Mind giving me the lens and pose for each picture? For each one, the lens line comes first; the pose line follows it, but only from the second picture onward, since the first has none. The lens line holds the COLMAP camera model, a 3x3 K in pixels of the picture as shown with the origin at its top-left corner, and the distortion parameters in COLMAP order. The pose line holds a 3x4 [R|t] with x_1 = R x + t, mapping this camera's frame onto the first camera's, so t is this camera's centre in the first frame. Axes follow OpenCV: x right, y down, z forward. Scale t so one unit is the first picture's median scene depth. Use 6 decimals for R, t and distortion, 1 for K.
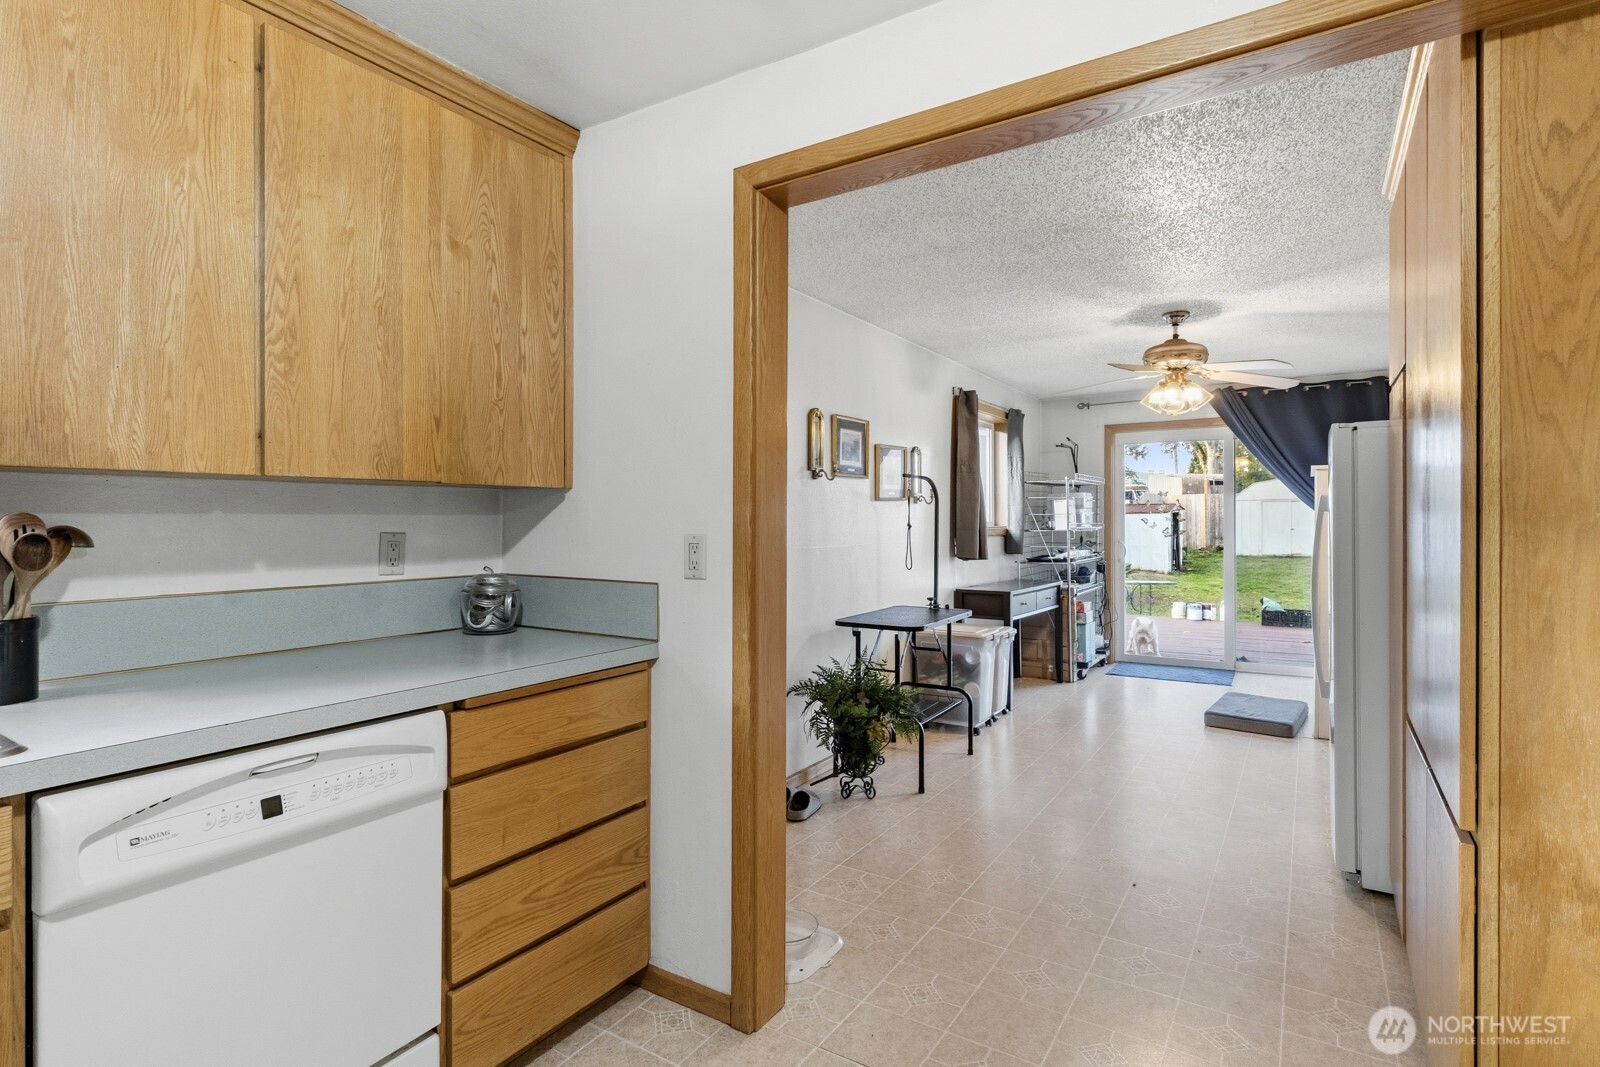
lens RADIAL K [[796.0, 0, 785.3], [0, 796.0, 523.2], [0, 0, 1]] dist [0.002591, 0.001219]
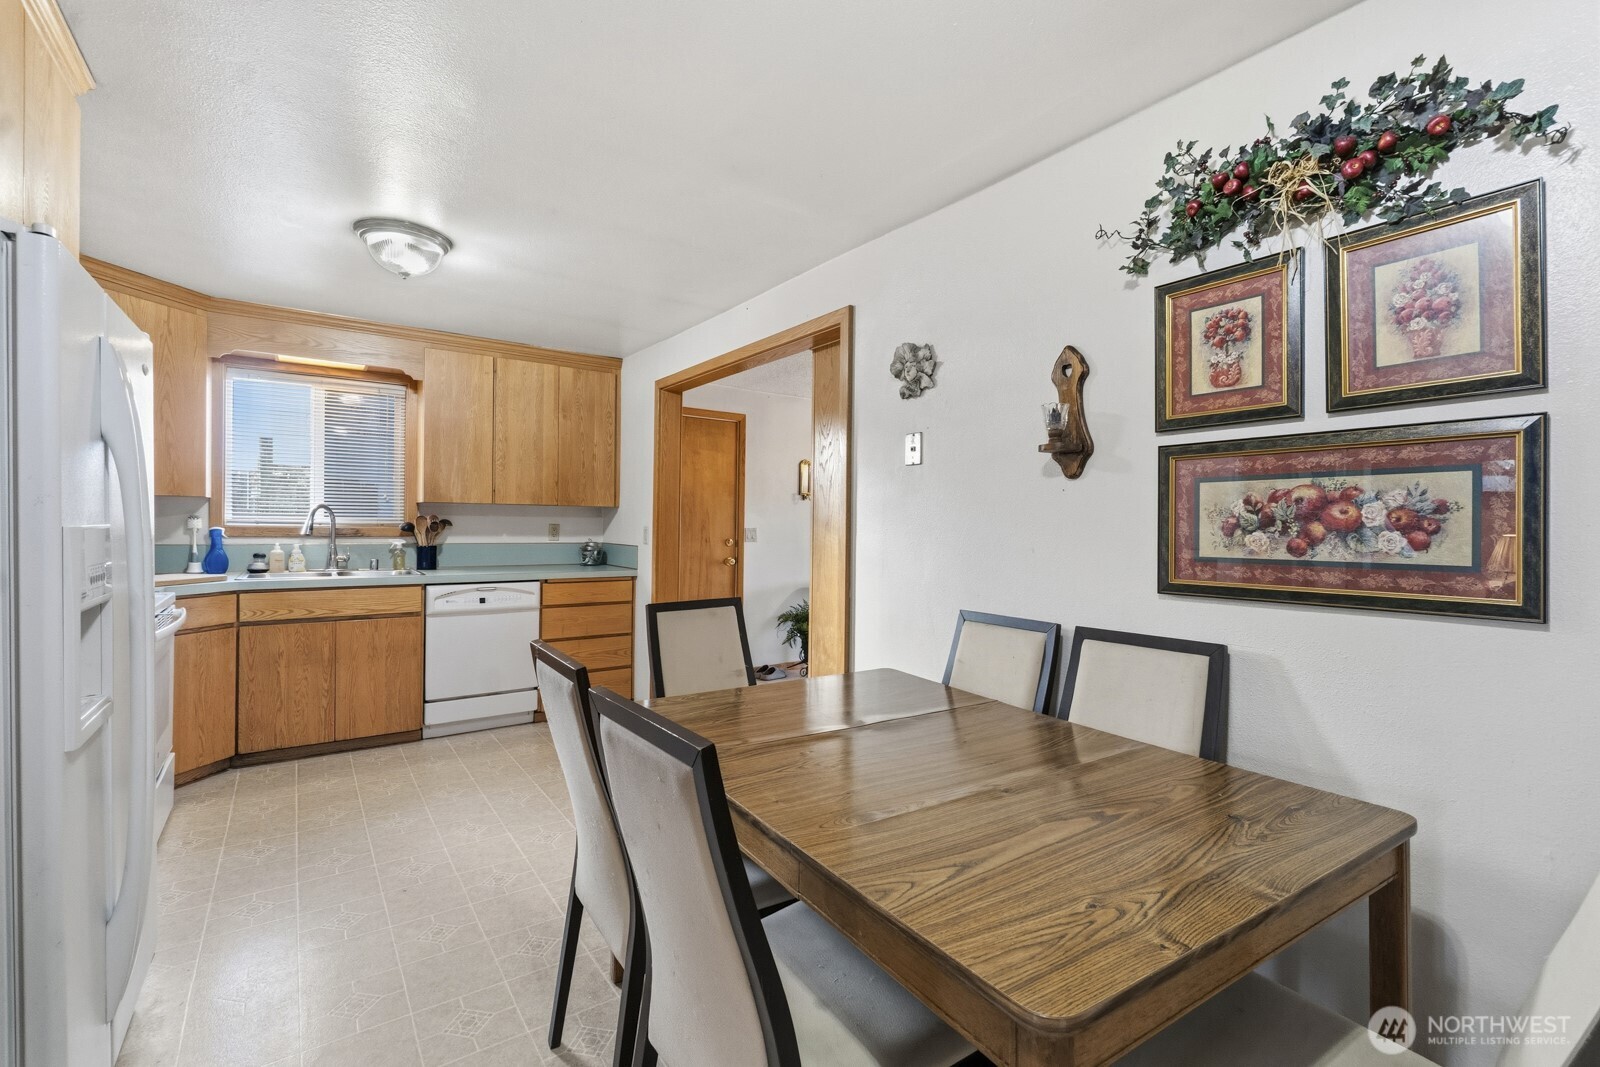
lens RADIAL K [[689.3, 0, 793.5], [0, 689.3, 527.1], [0, 0, 1]] dist [-0.002534, -0.000113]
pose [[0.933135, 0.012864, -0.359295, 1.148069], [-0.014166, 0.999899, -0.000991, 0.014359], [0.359246, 0.006014, 0.933224, -0.891392]]
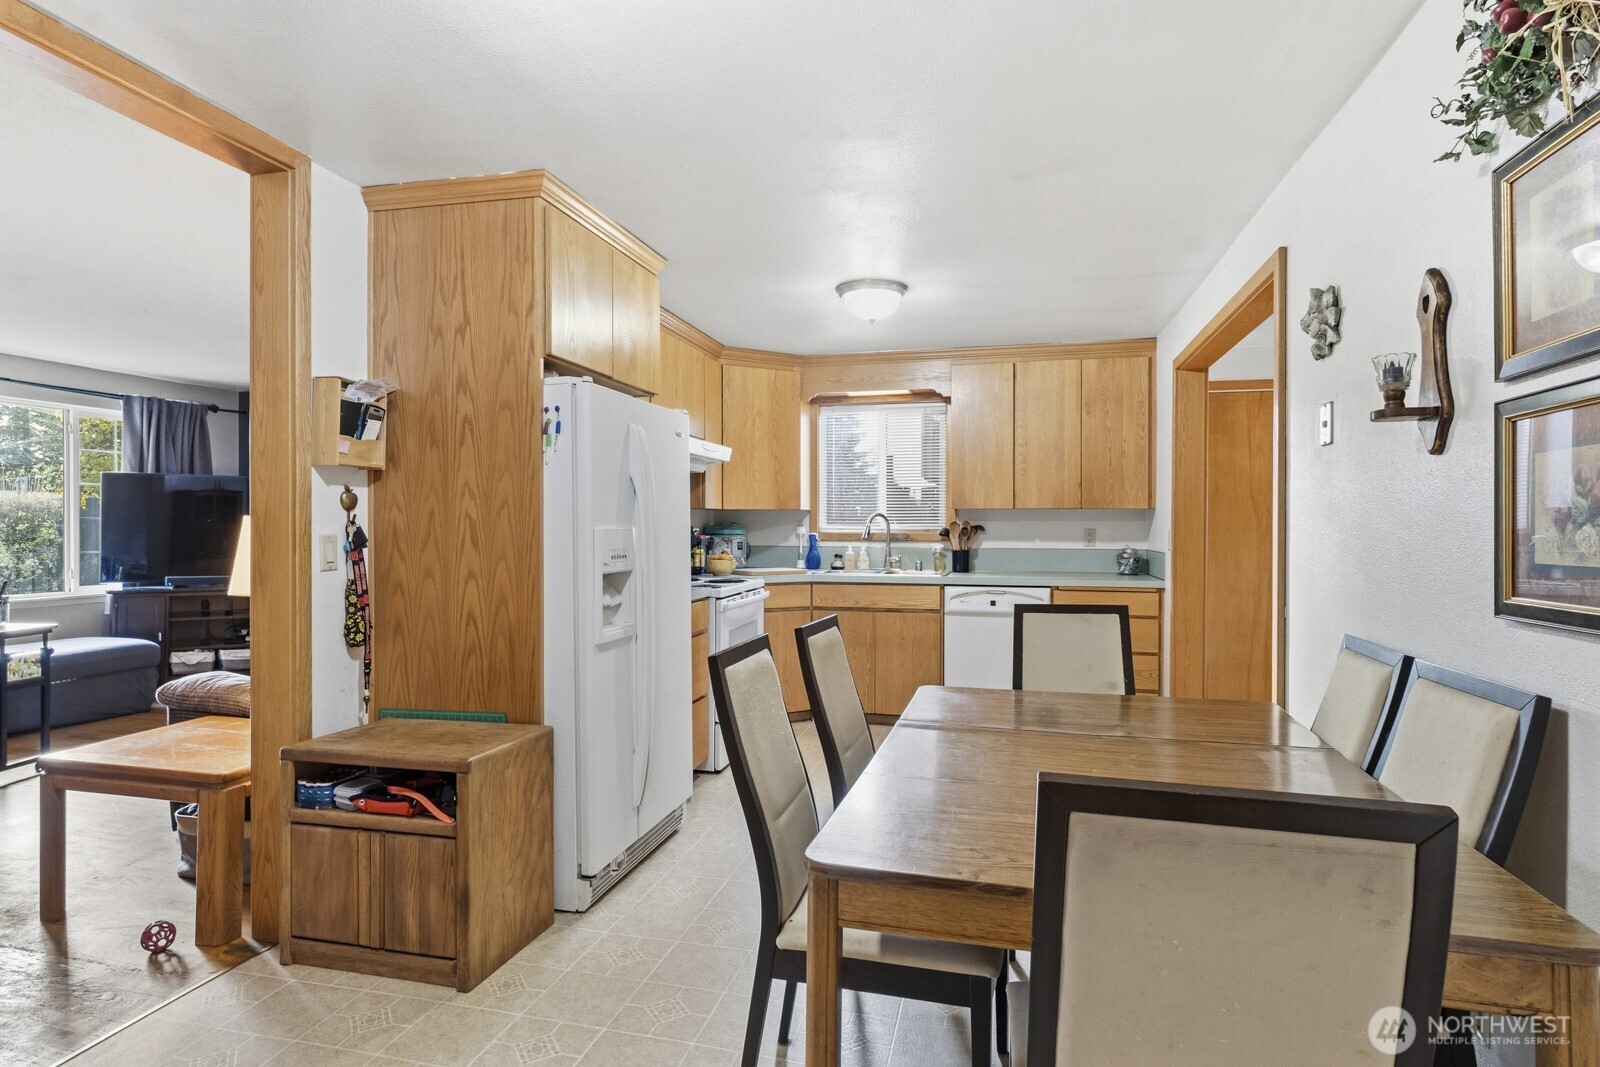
lens RADIAL K [[843.1, 0, 800.0], [0, 843.1, 533.5], [0, 0, 1]] dist [-0.002939, -0.000721]
pose [[0.329430, 0.008500, -0.944142, 1.784044], [-0.007472, 0.999952, 0.006396, 0.018191], [0.944150, 0.004948, 0.329478, -0.718276]]
